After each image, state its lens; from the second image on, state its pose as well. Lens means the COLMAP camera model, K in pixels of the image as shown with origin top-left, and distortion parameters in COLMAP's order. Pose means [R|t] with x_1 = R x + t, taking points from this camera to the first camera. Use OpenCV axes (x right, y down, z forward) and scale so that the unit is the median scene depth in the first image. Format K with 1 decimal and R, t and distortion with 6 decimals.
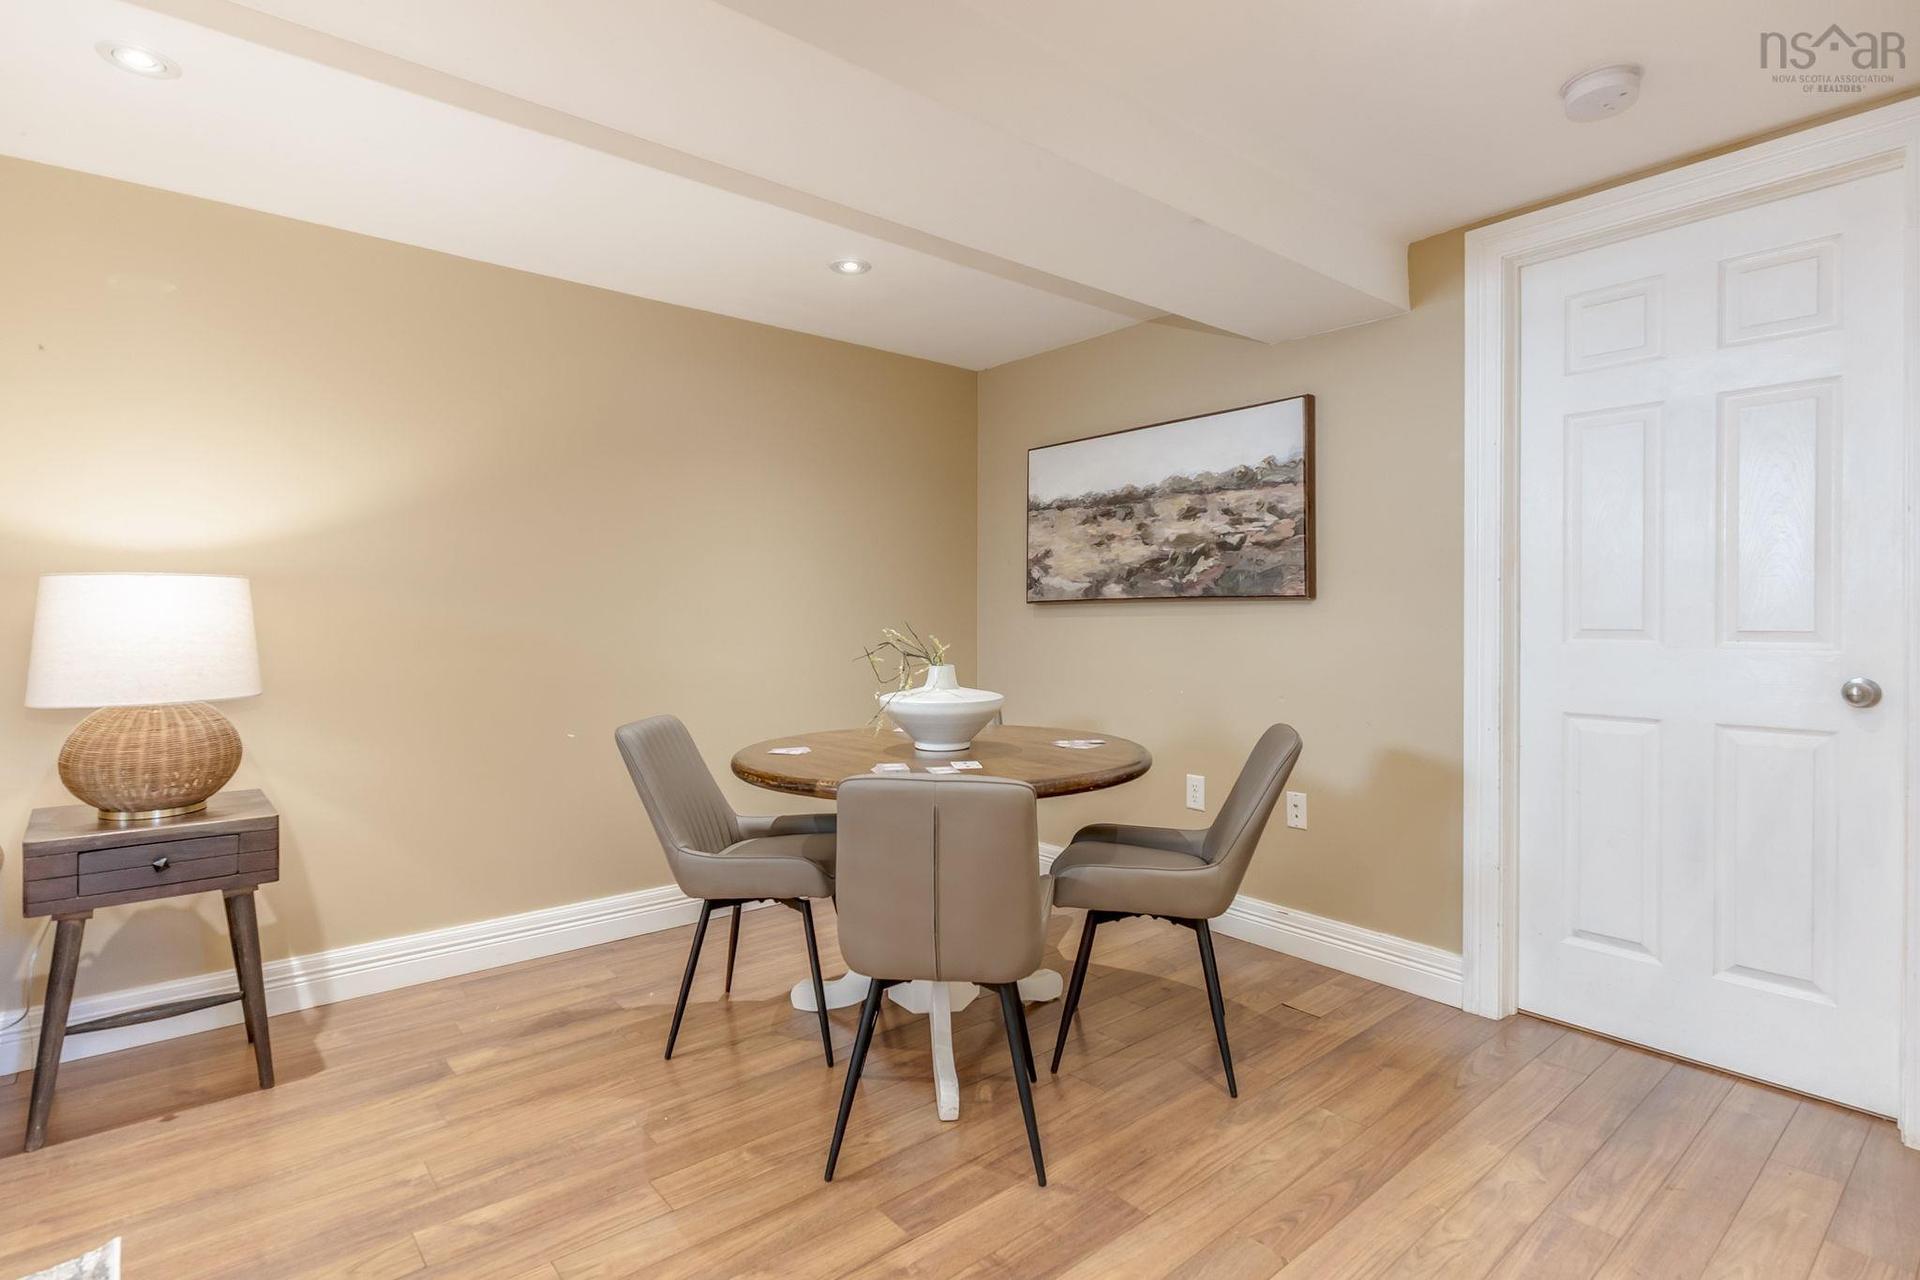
lens RADIAL K [[956.5, 0, 960.0], [0, 956.5, 640.0], [0, 0, 1]] dist [-0.003957, 0.000118]
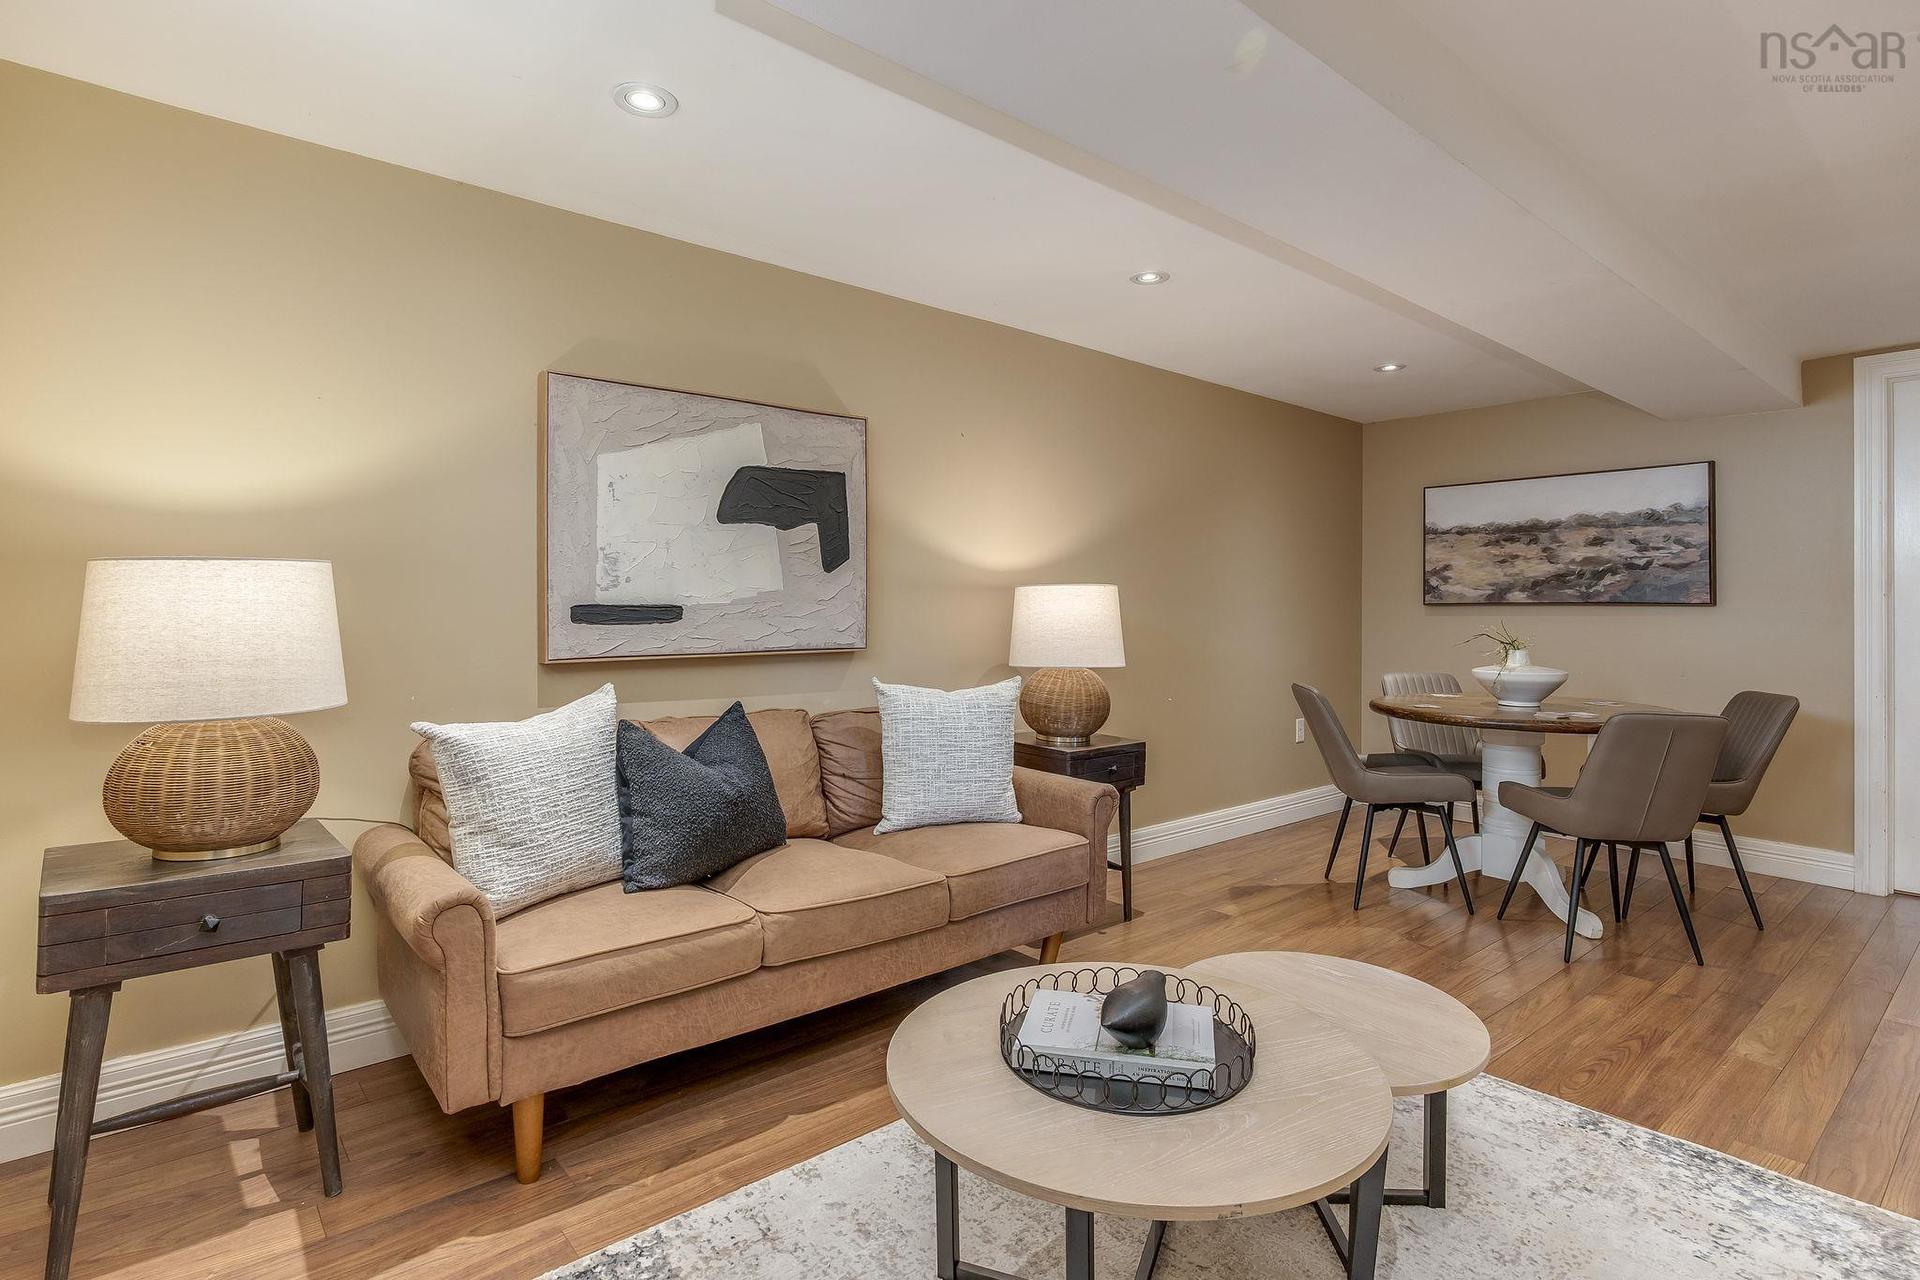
lens RADIAL K [[958.0, 0, 962.7], [0, 958.0, 616.2], [0, 0, 1]] dist [-0.003377, 0.000895]
pose [[0.999941, 0.007028, -0.008268, -0.659742], [-0.007136, 0.999888, -0.013141, -0.001394], [0.008175, 0.013200, 0.999879, -0.376284]]
